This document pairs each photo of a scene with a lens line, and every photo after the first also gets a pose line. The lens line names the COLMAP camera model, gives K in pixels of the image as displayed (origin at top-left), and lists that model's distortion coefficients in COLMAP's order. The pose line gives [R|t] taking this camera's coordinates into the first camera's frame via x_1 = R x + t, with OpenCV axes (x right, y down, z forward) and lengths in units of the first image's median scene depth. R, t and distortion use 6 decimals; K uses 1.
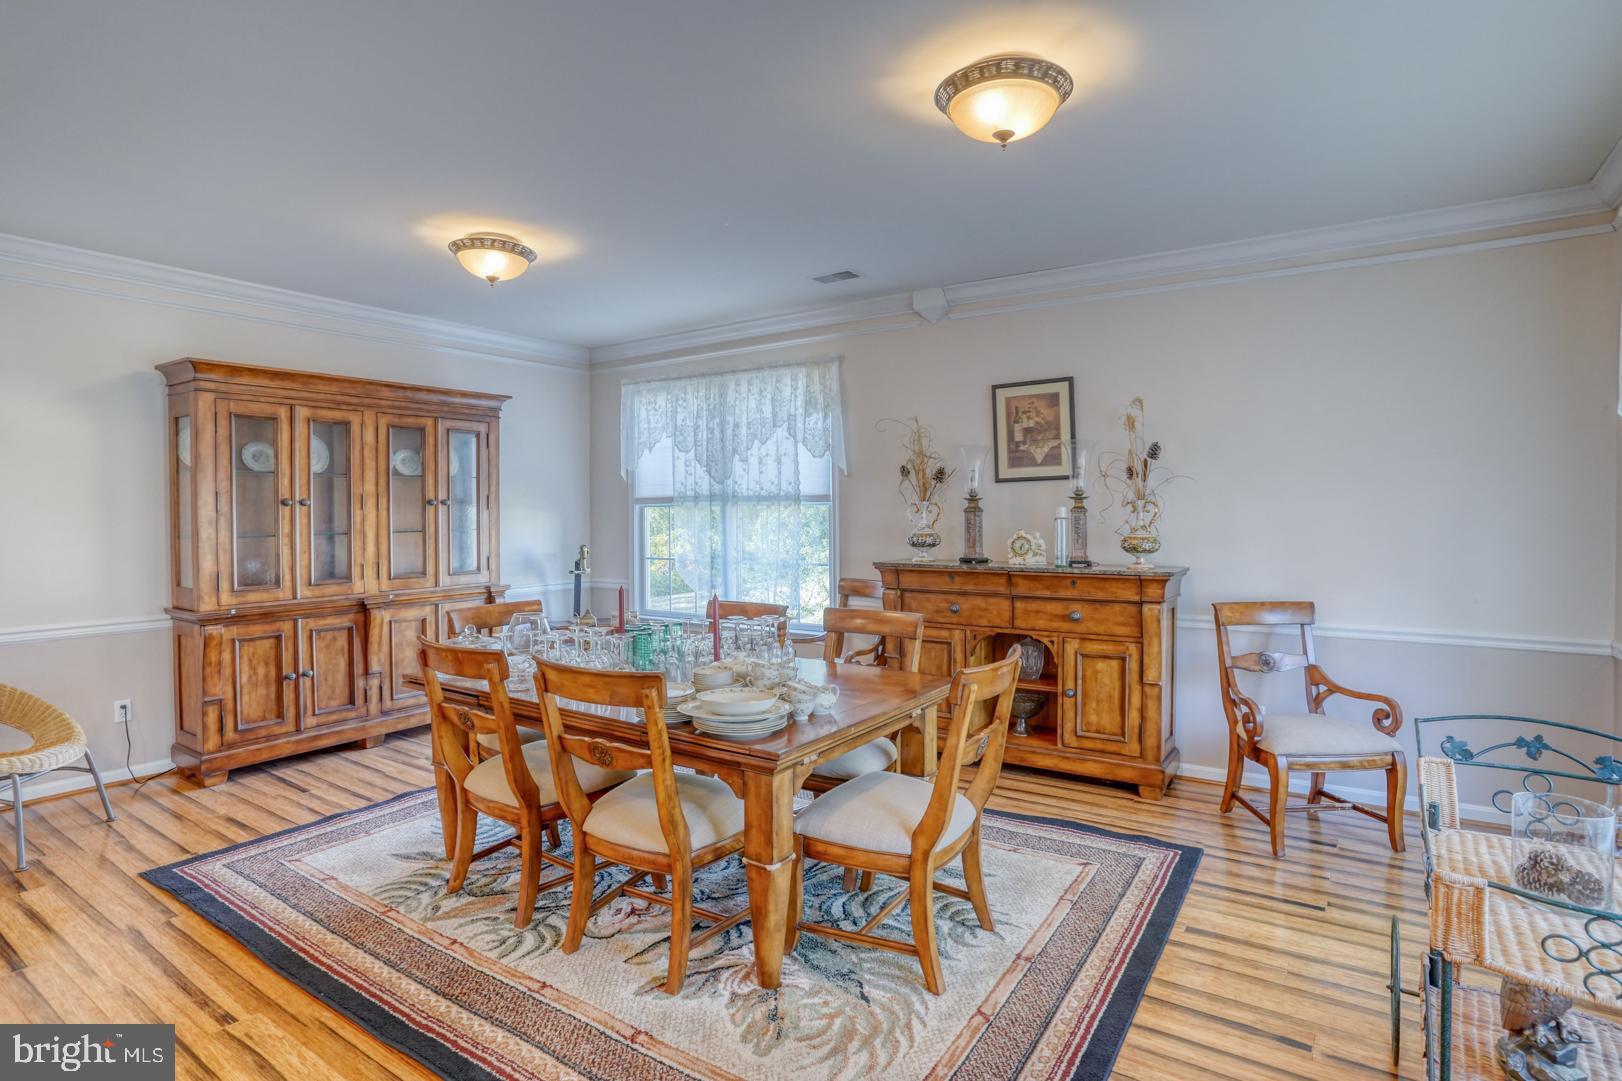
lens RADIAL K [[812.9, 0, 802.2], [0, 812.9, 505.8], [0, 0, 1]] dist [-0.075766, 0.035046]
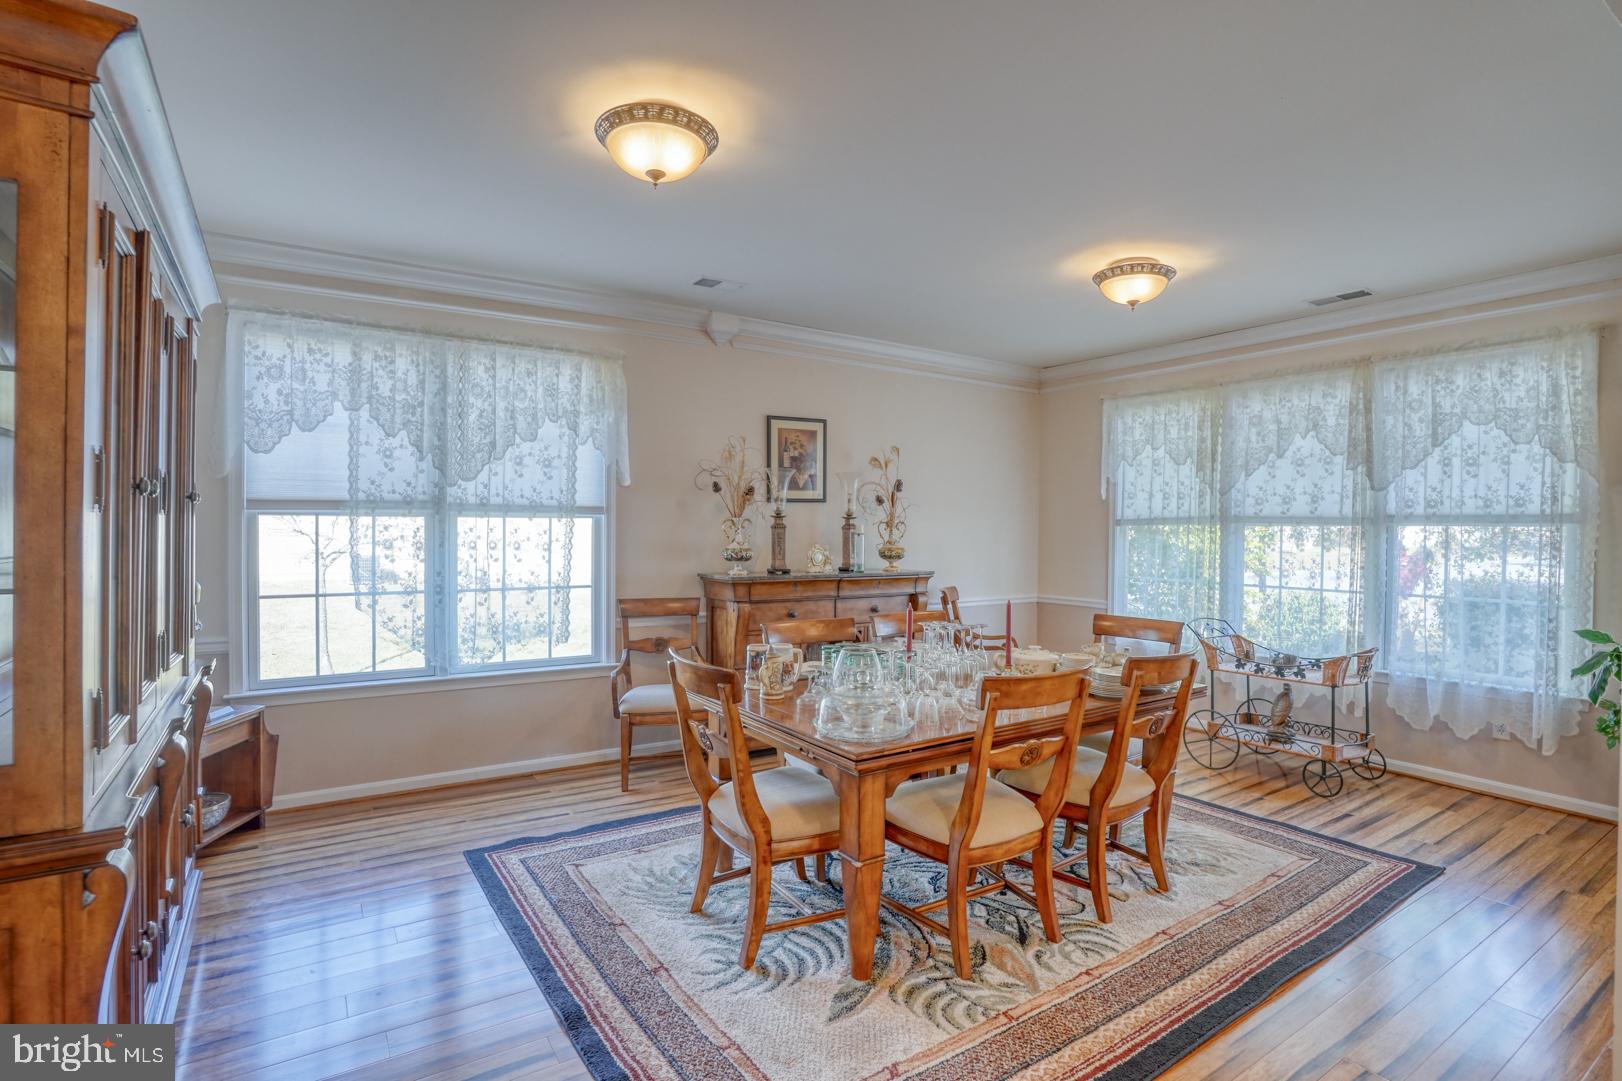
lens RADIAL K [[812.9, 0, 818.3], [0, 812.9, 535.0], [0, 0, 1]] dist [-0.075766, 0.035046]
pose [[0.376085, -0.001373, 0.926584, -0.922581], [-0.015977, 0.999841, 0.007967, 0.008207], [-0.926447, -0.017800, 0.376003, 0.598216]]
